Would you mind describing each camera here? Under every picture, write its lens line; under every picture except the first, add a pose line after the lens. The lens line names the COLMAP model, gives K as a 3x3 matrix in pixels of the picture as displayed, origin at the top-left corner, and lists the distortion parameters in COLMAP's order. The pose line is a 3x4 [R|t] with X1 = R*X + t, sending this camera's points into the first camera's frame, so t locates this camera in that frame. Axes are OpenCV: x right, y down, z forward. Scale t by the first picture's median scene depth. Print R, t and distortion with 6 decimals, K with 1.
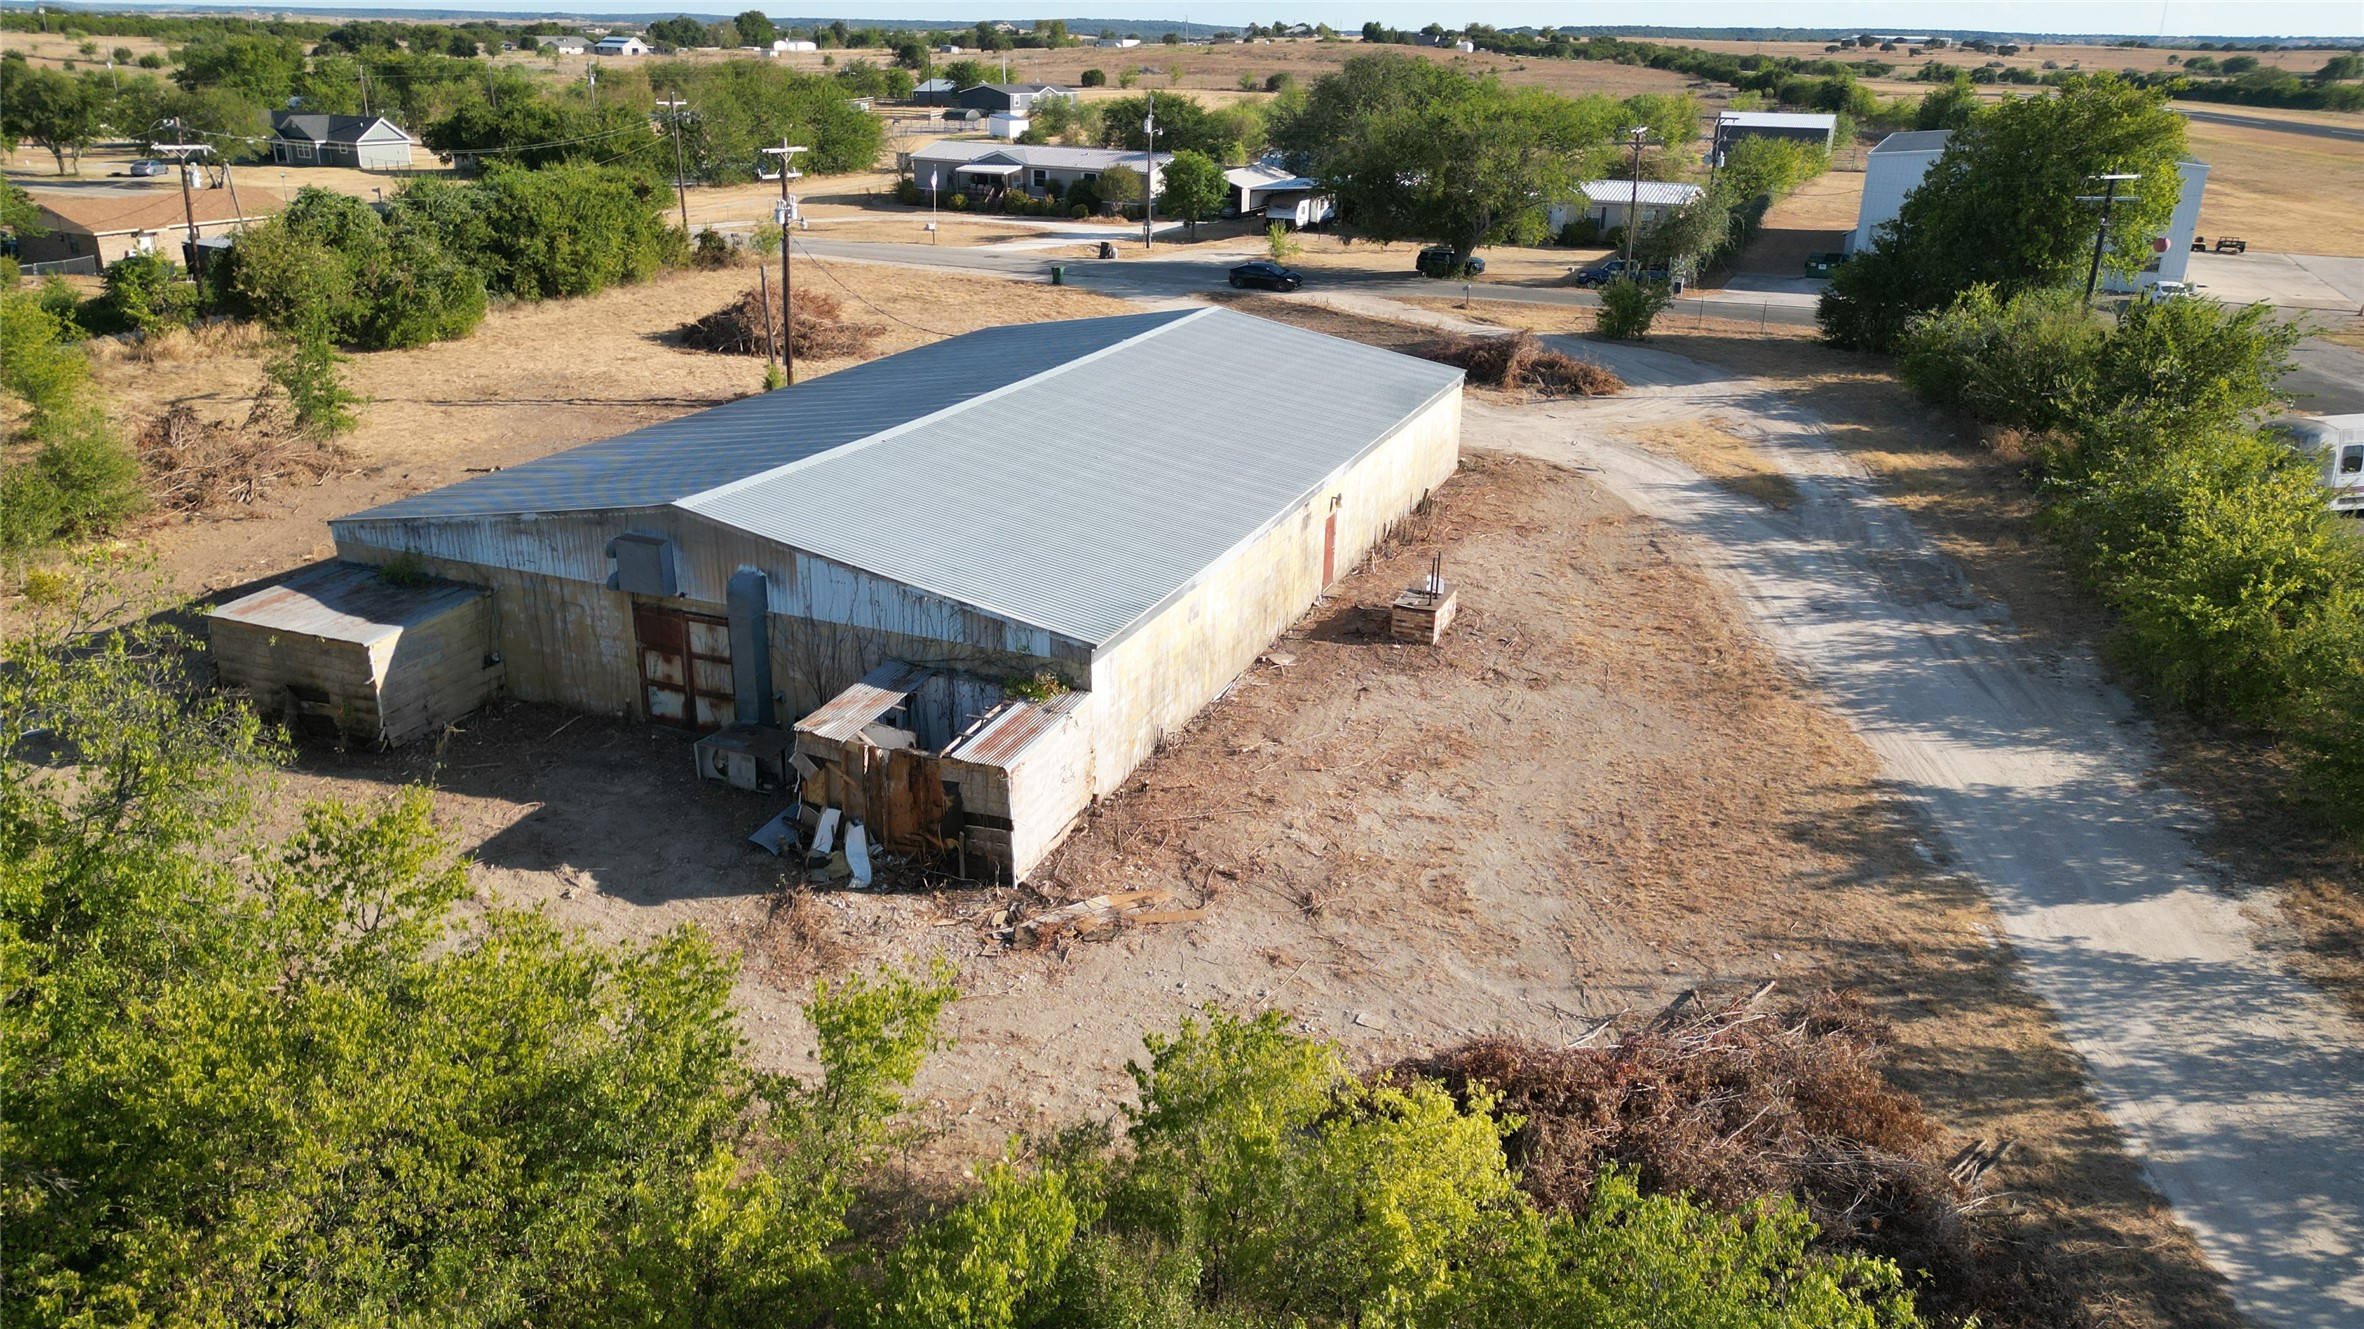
lens RADIAL K [[1595.0, 0, 1182.0], [0, 1595.0, 664.5], [0, 0, 1]] dist [0.053149, -0.042354]
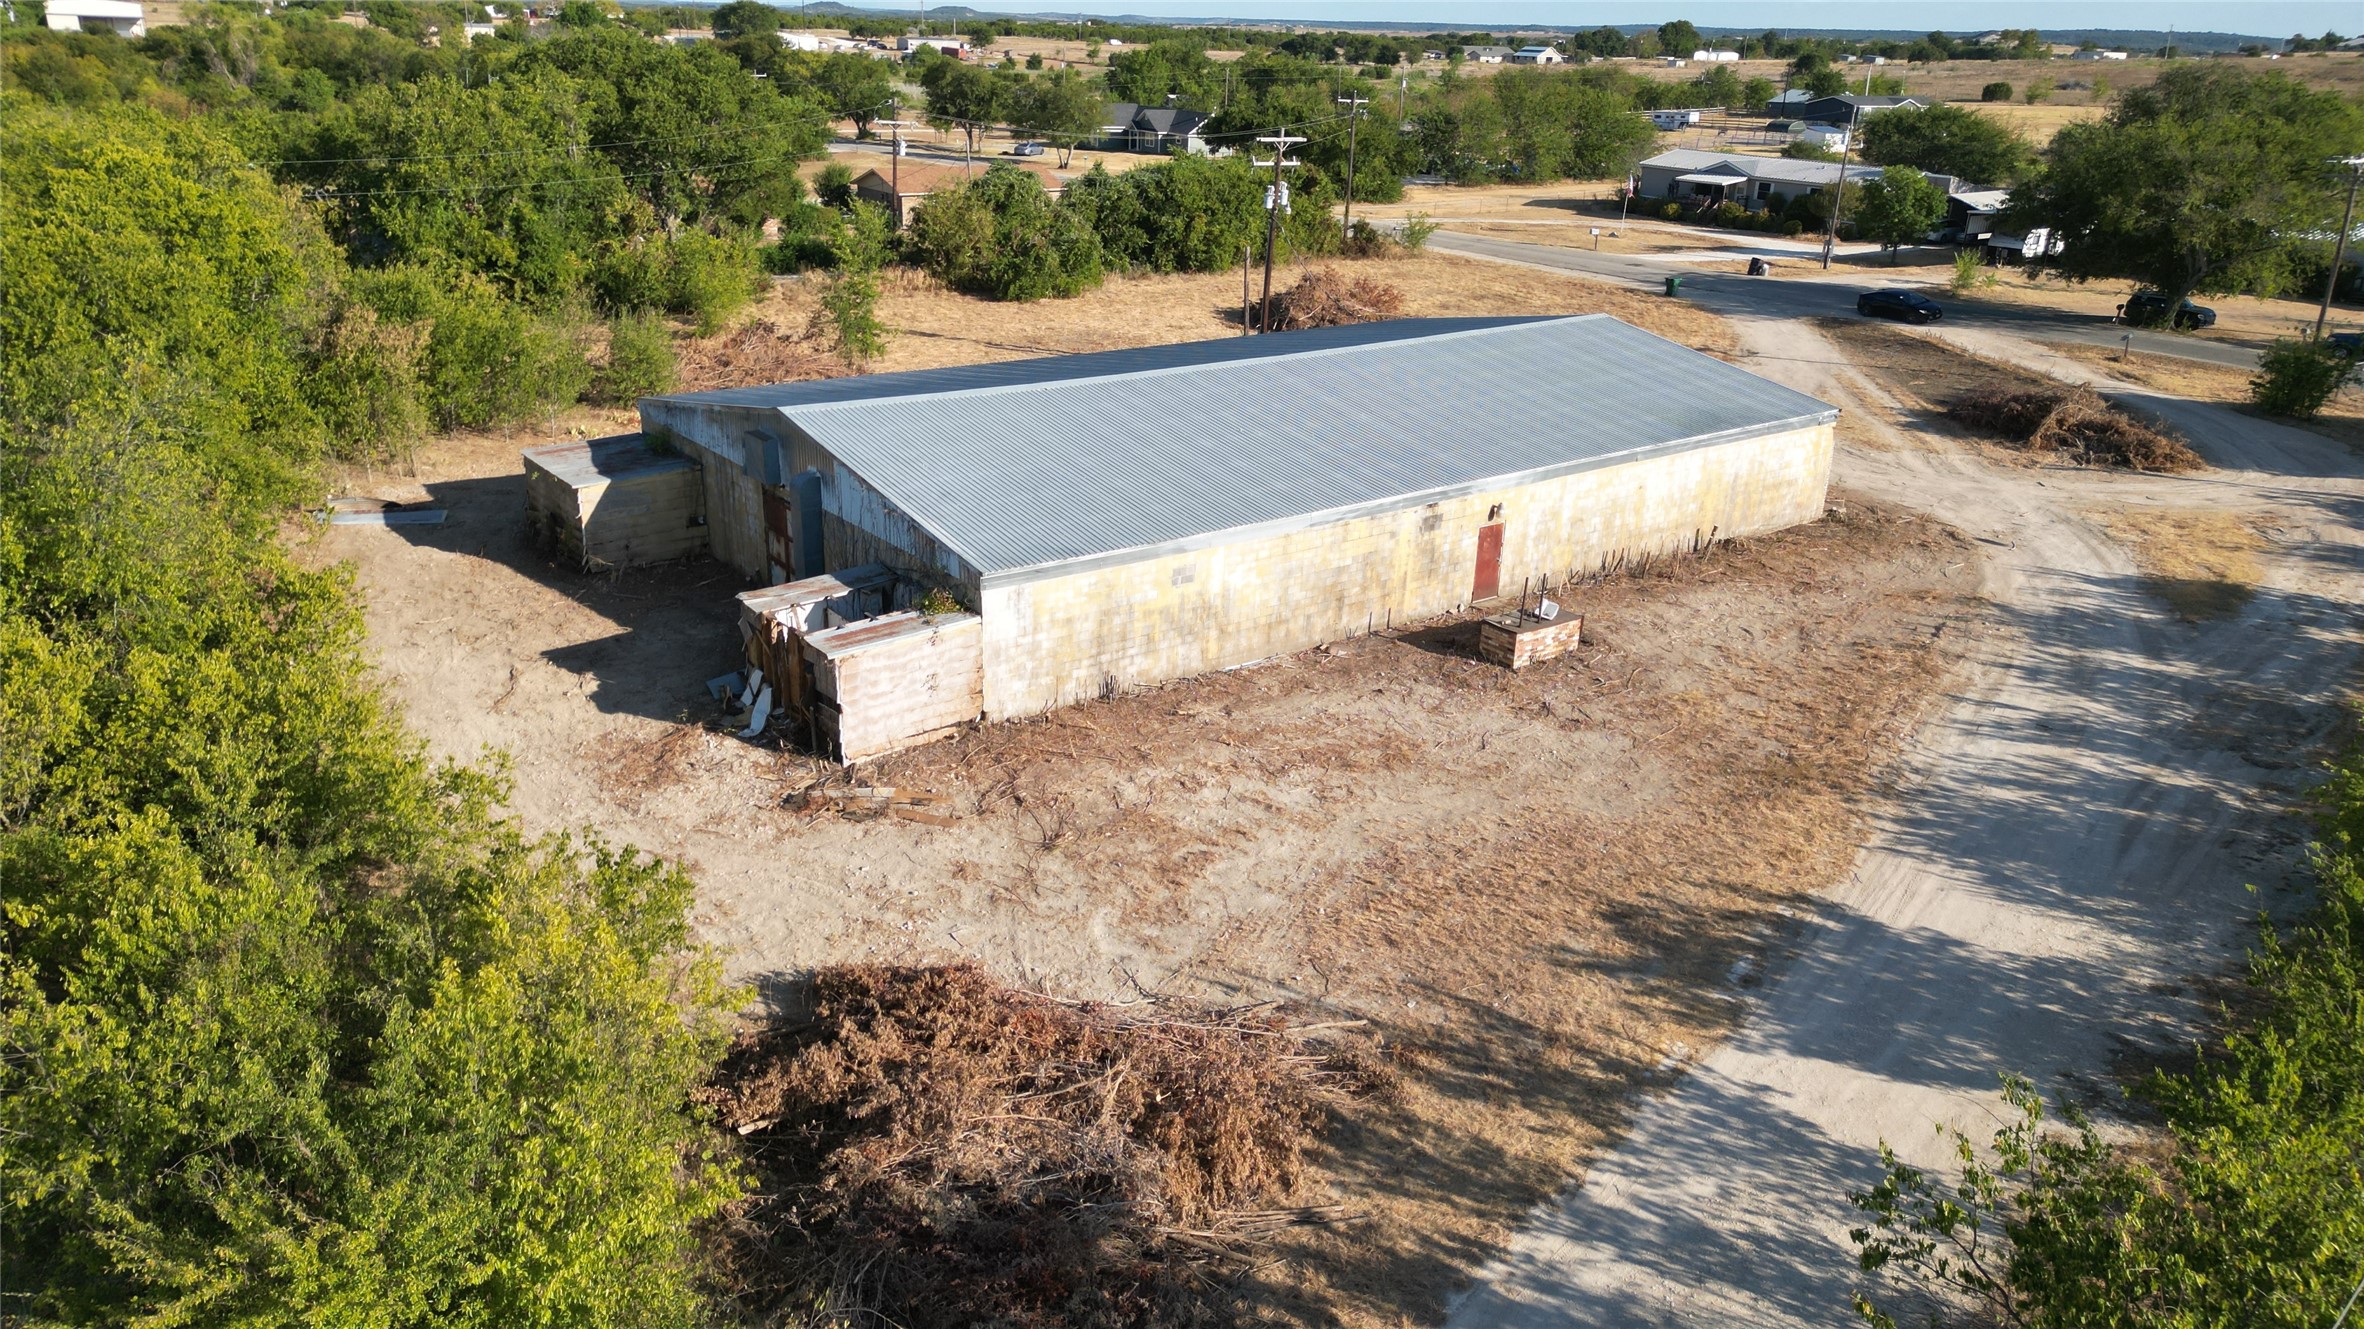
lens RADIAL K [[1595.0, 0, 1182.0], [0, 1595.0, 664.5], [0, 0, 1]] dist [0.053149, -0.042354]
pose [[0.869019, 0.190010, -0.456839, 0.384081], [-0.192332, 0.980434, 0.041924, -0.015134], [0.455867, 0.051432, 0.888561, 0.062289]]
